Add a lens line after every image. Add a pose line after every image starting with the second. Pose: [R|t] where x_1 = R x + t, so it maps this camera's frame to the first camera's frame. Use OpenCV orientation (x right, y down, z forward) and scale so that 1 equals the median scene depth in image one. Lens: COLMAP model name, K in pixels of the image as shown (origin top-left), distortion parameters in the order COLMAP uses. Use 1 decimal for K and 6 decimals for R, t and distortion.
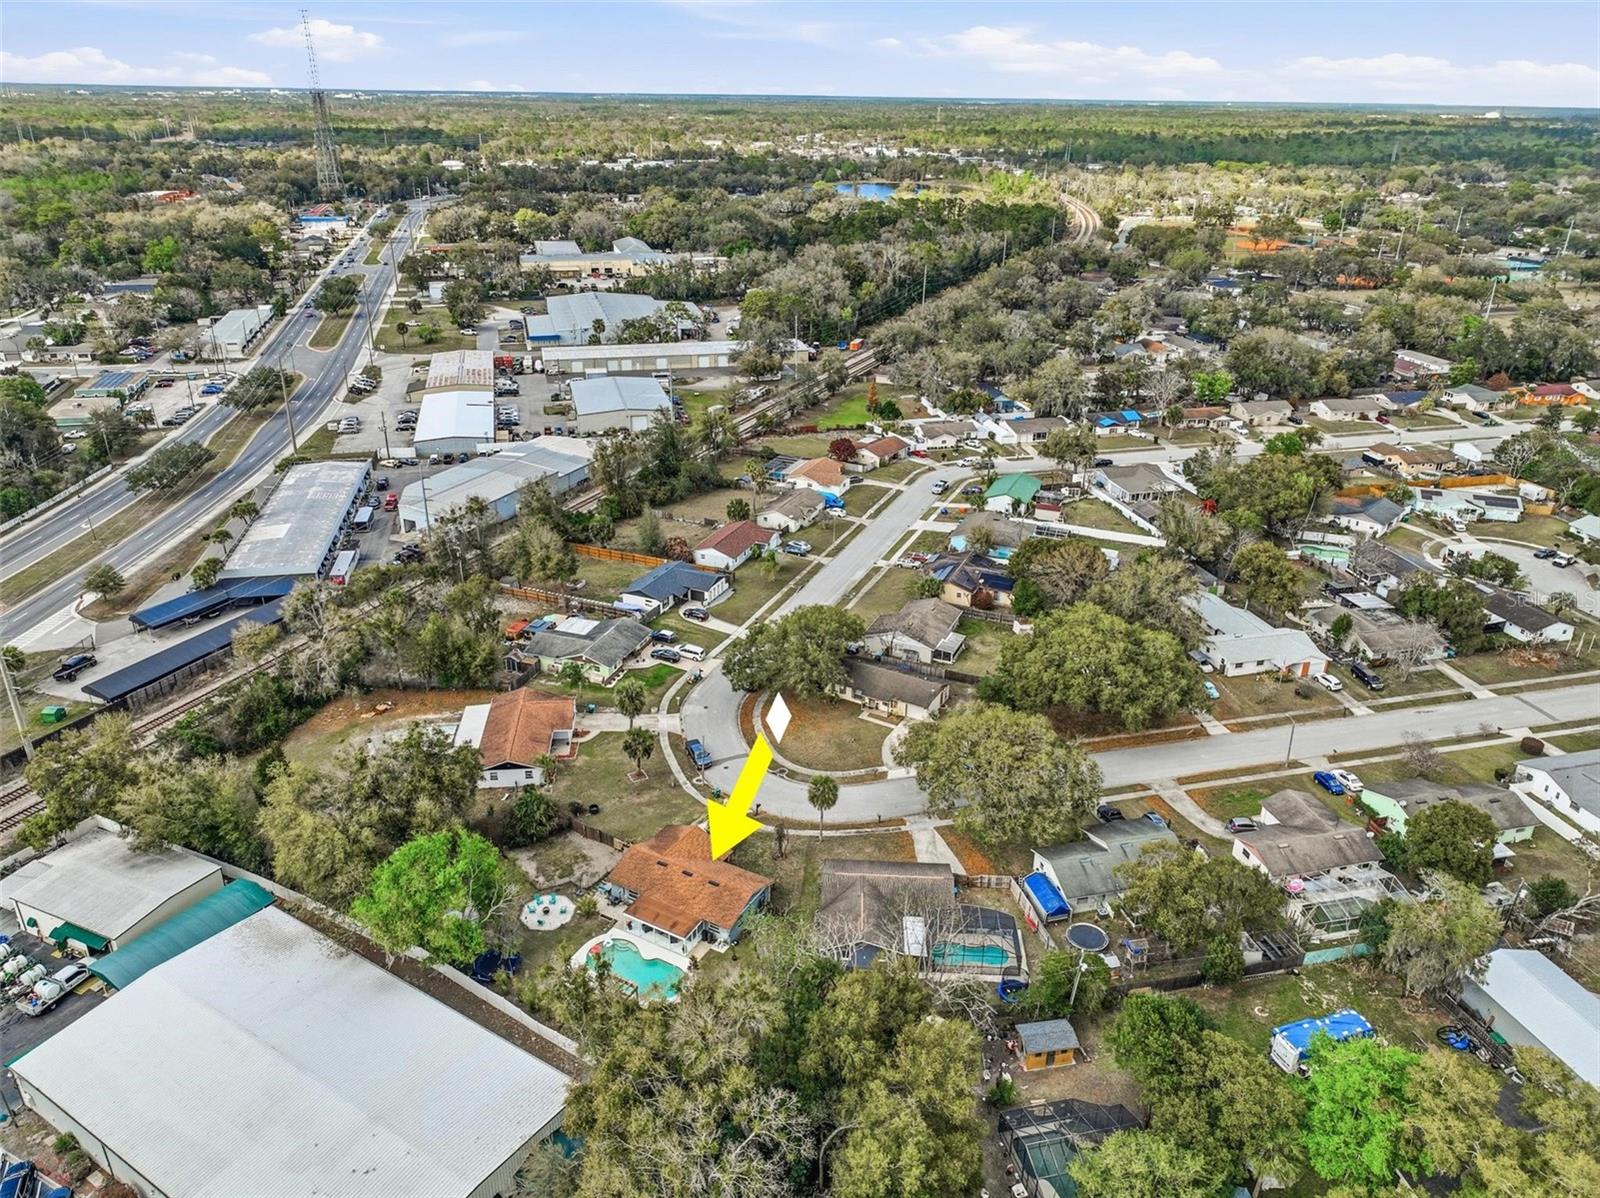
lens RADIAL K [[1129.2, 0, 800.0], [0, 1129.2, 599.0], [0, 0, 1]] dist [0.007040, 0.003141]
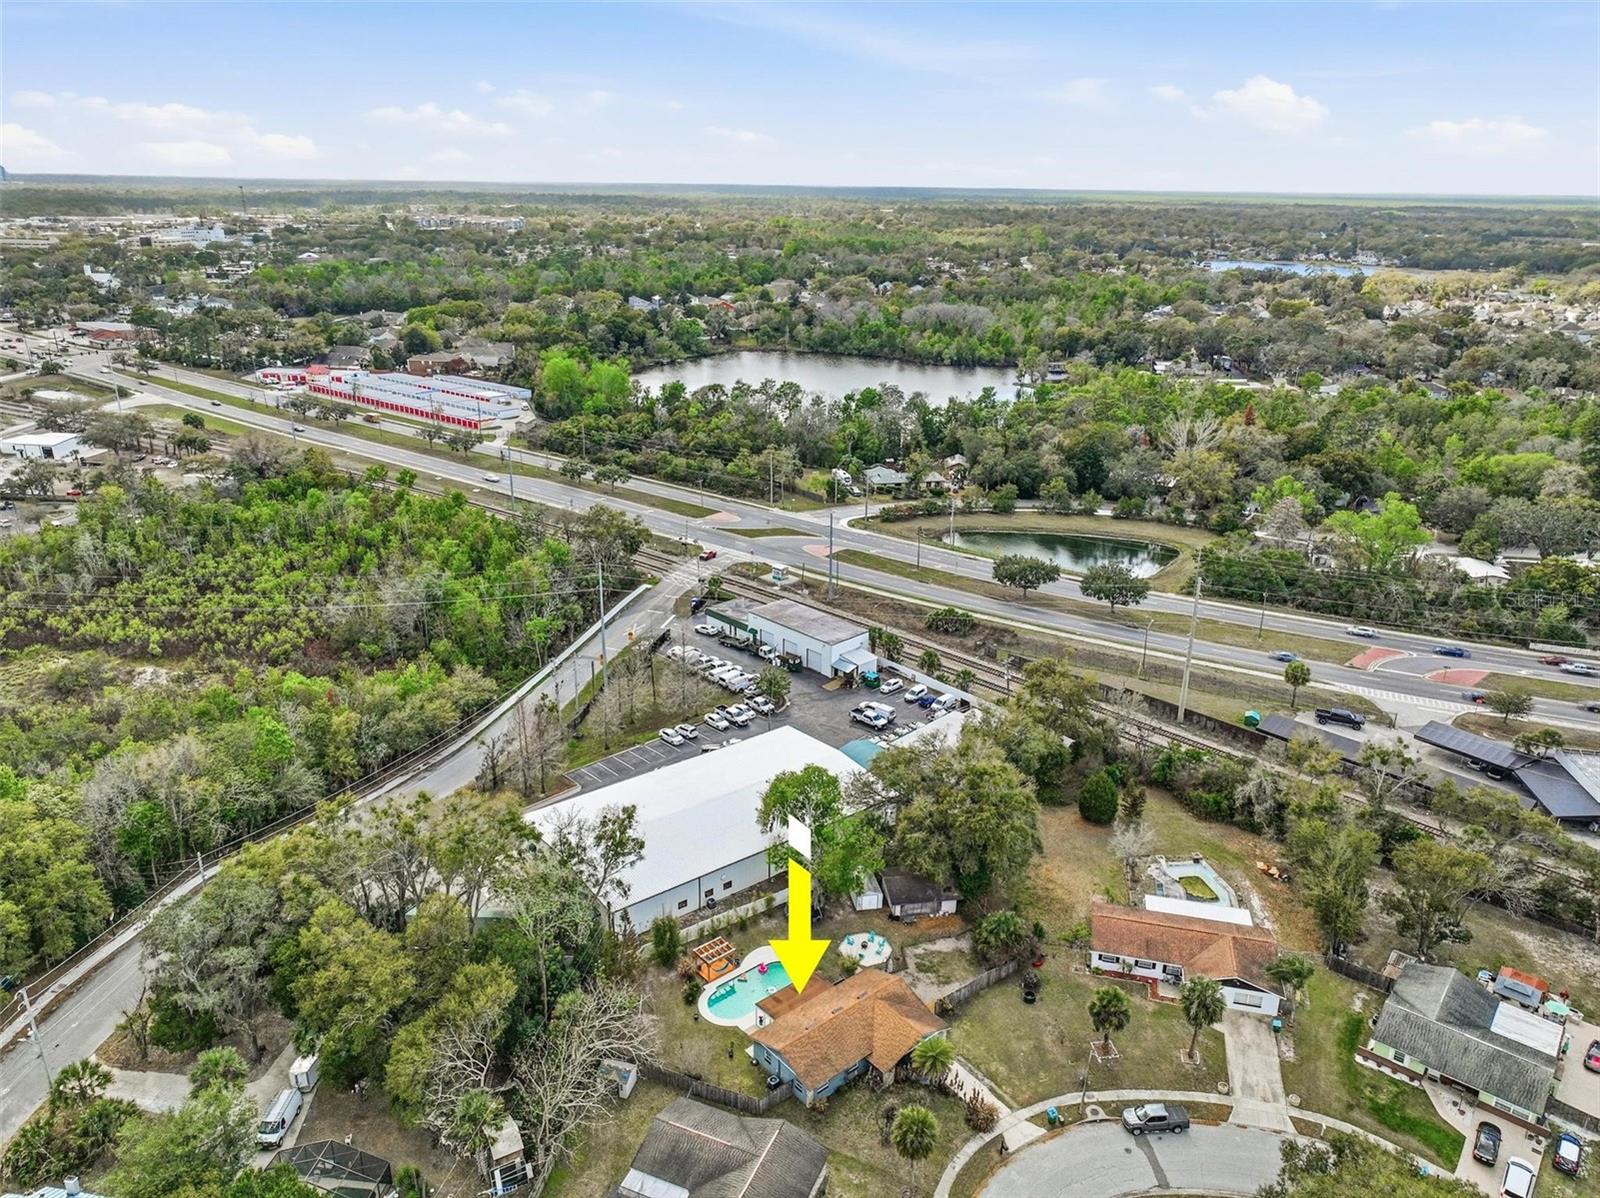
lens RADIAL K [[1129.2, 0, 800.0], [0, 1129.2, 599.0], [0, 0, 1]] dist [0.007040, 0.003141]
pose [[-0.345231, 0.309561, -0.885995, 0.564173], [-0.406957, 0.801292, 0.438539, -0.373500], [0.845696, 0.511959, -0.150653, 0.875227]]
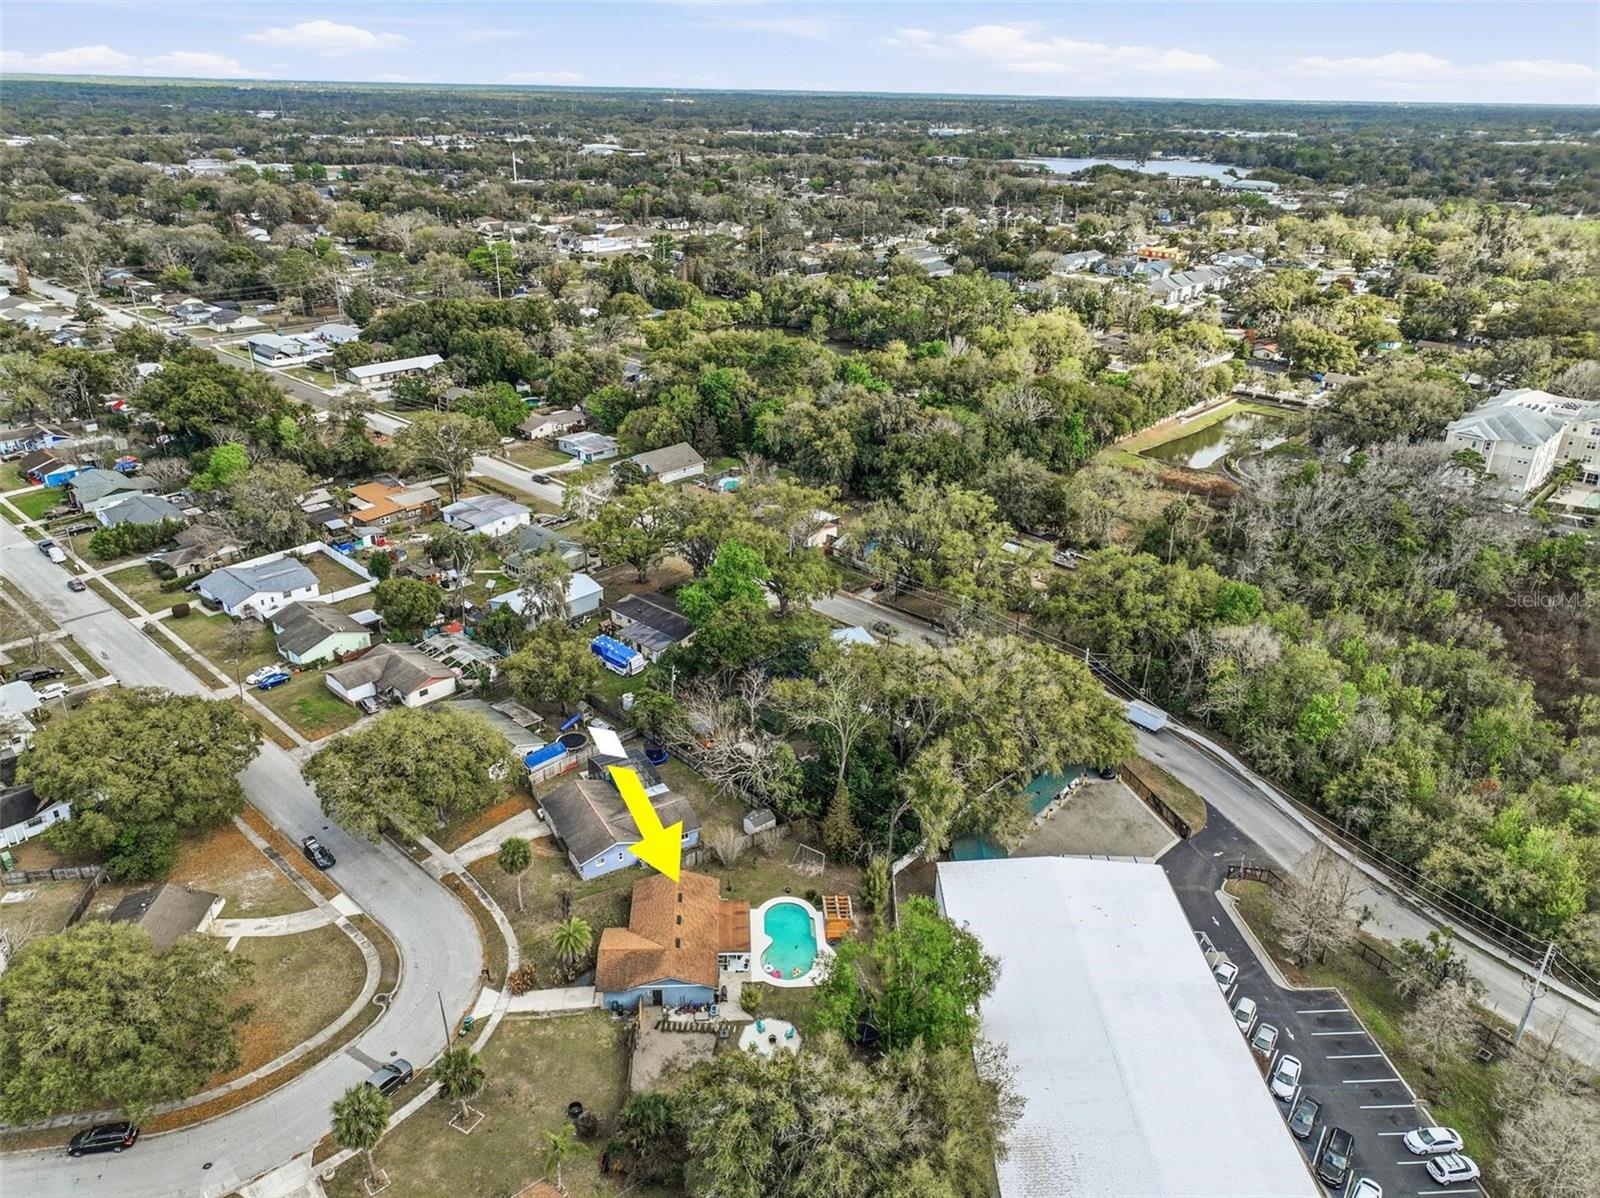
lens RADIAL K [[1129.2, 0, 800.0], [0, 1129.2, 599.0], [0, 0, 1]] dist [0.007040, 0.003141]
pose [[-0.539884, -0.371805, 0.755173, -0.705155], [0.324389, 0.735957, 0.594255, -0.440003], [-0.776722, 0.565799, -0.276722, 0.957017]]
